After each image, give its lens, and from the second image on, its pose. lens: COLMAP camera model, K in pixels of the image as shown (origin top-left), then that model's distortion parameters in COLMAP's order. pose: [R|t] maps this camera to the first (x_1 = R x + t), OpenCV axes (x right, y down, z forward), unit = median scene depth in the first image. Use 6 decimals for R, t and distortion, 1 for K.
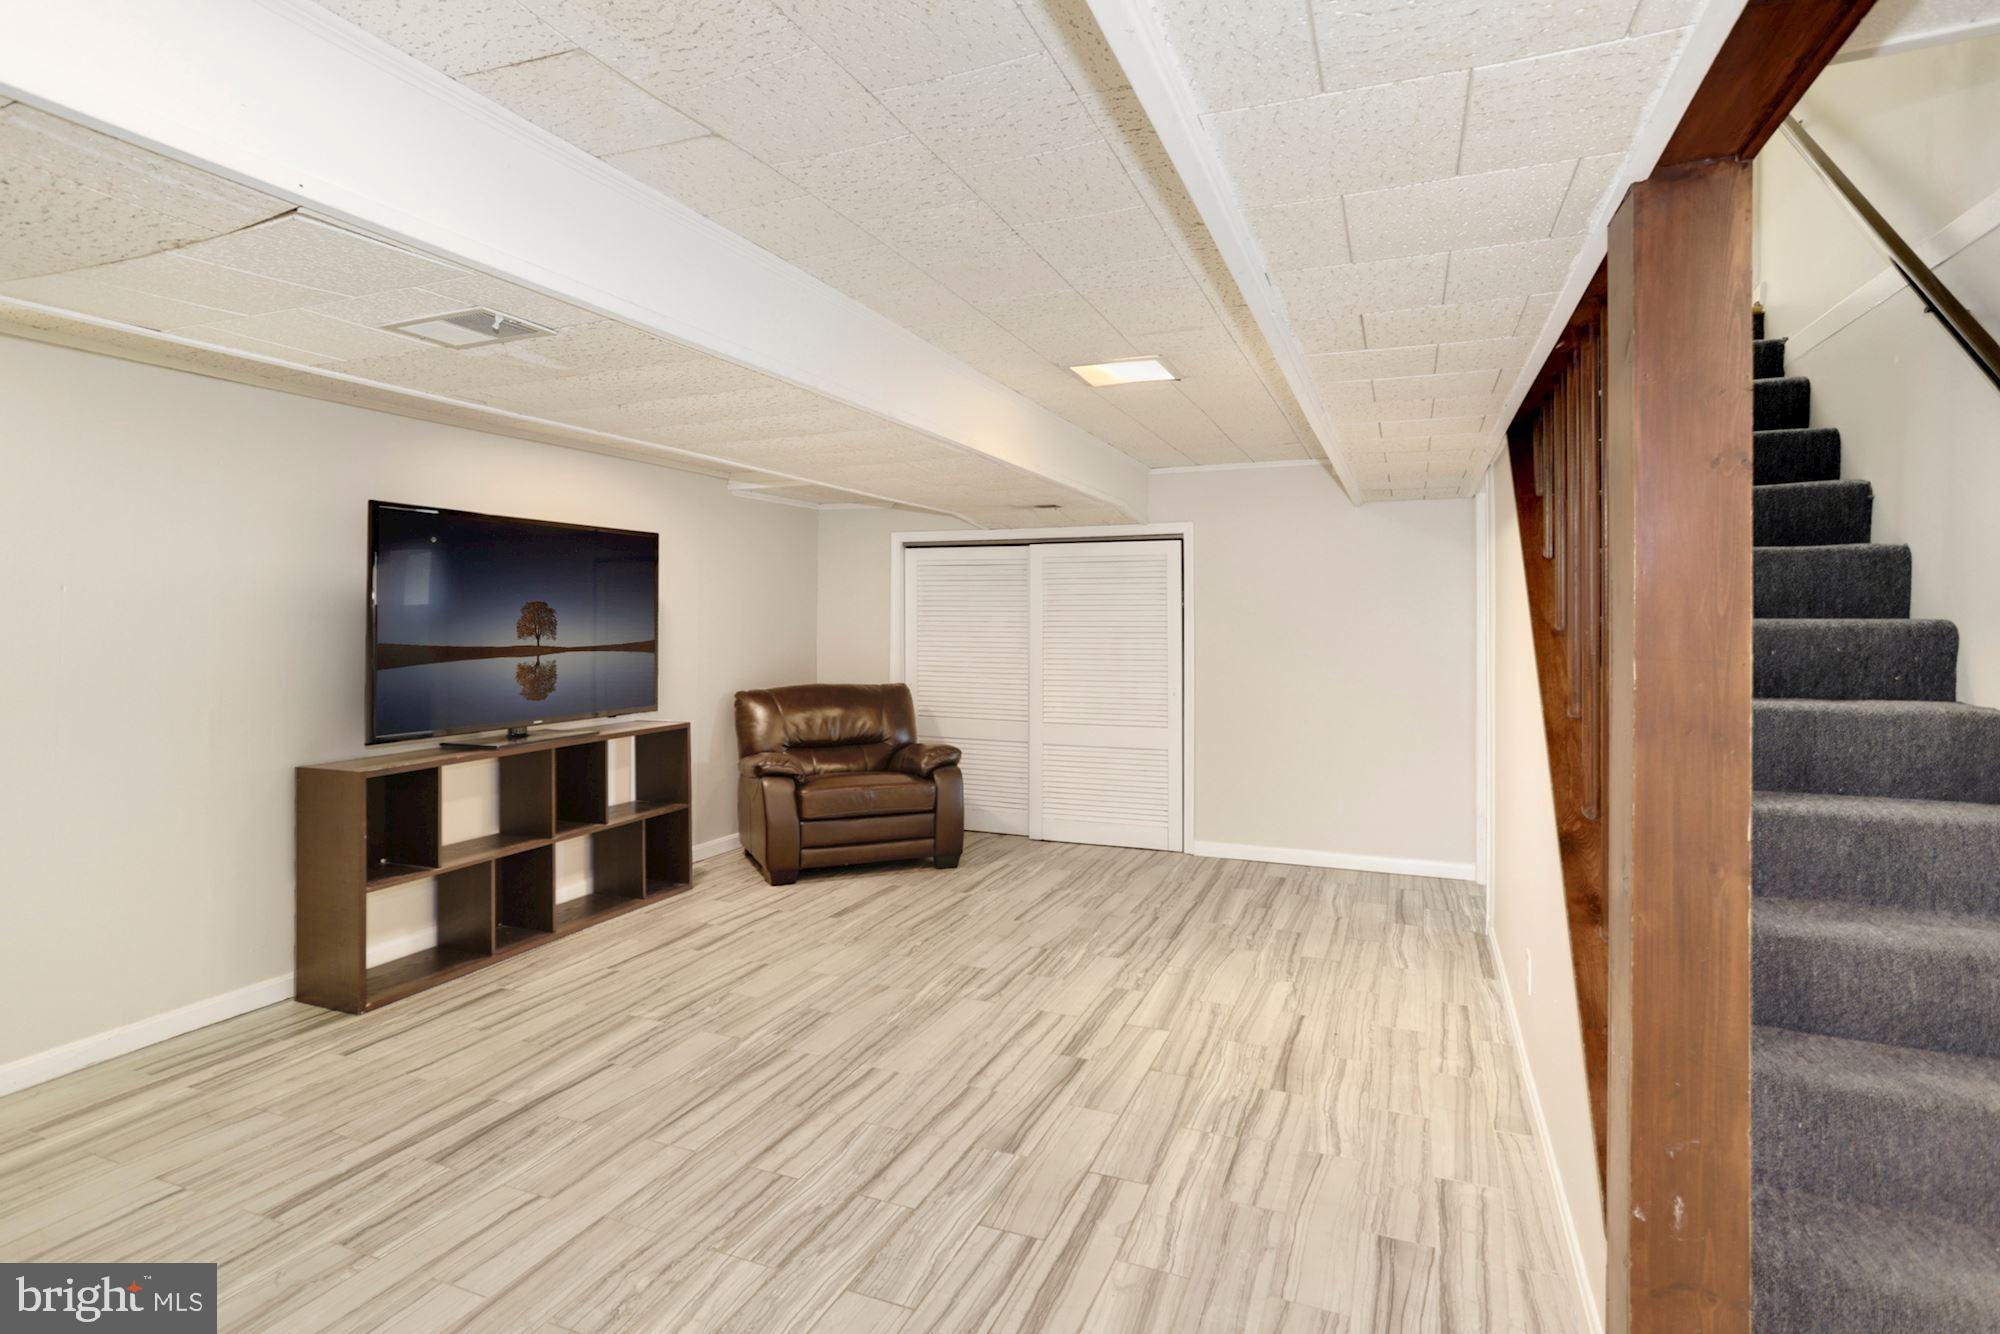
lens RADIAL K [[1029.8, 0, 1005.1], [0, 1029.8, 646.6], [0, 0, 1]] dist [-0.011608, 0.002494]
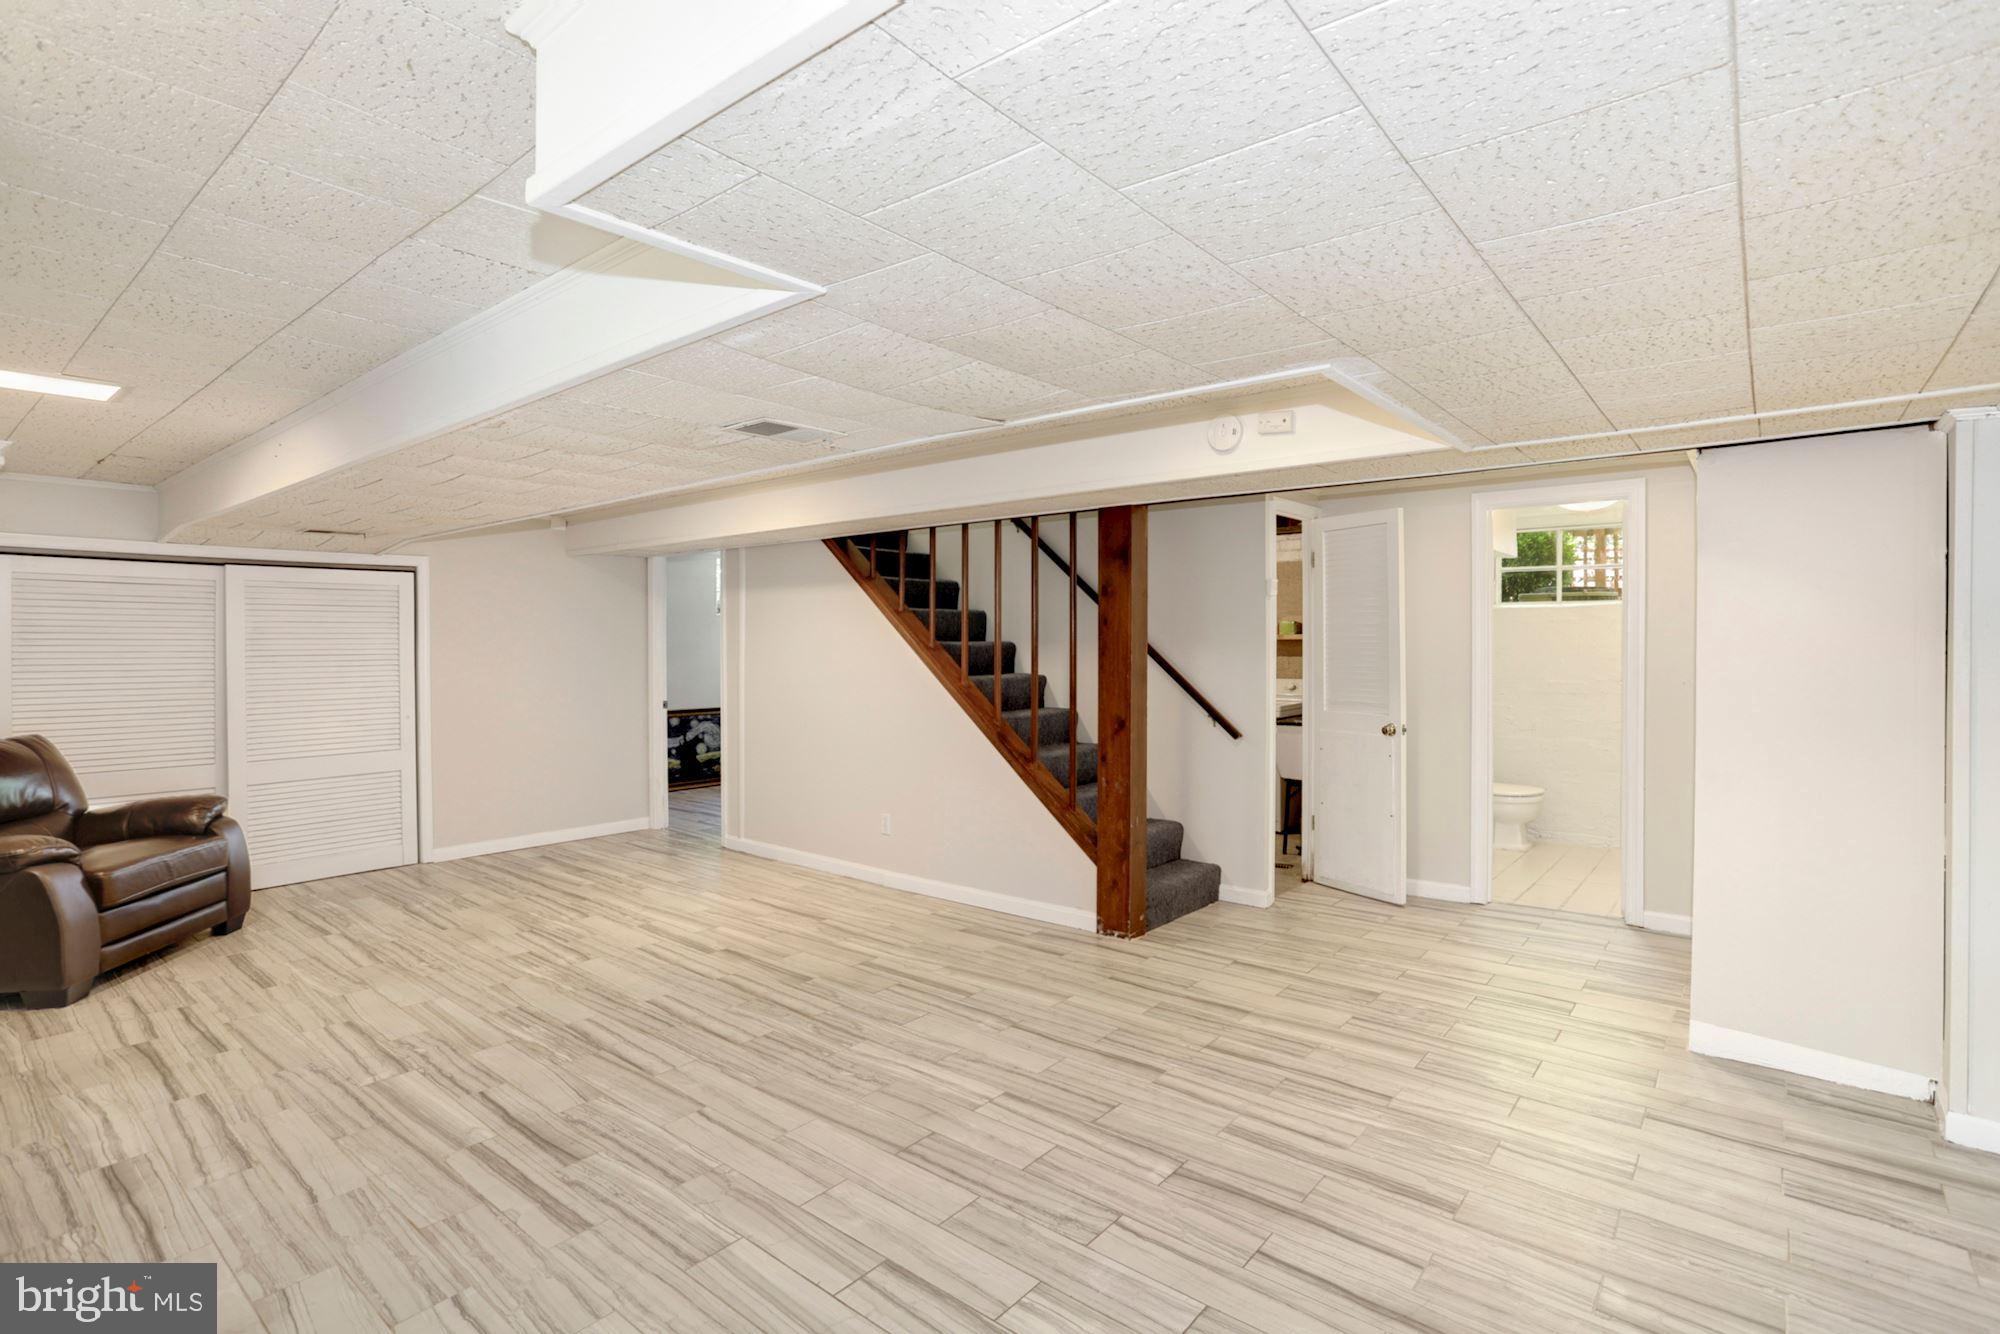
lens RADIAL K [[943.4, 0, 996.0], [0, 943.4, 652.9], [0, 0, 1]] dist [0.040671, 0.001265]
pose [[0.309903, -0.015043, 0.950649, -1.107455], [0.018165, 0.999786, 0.009899, -0.033601], [-0.950595, 0.014201, 0.310110, 0.196089]]
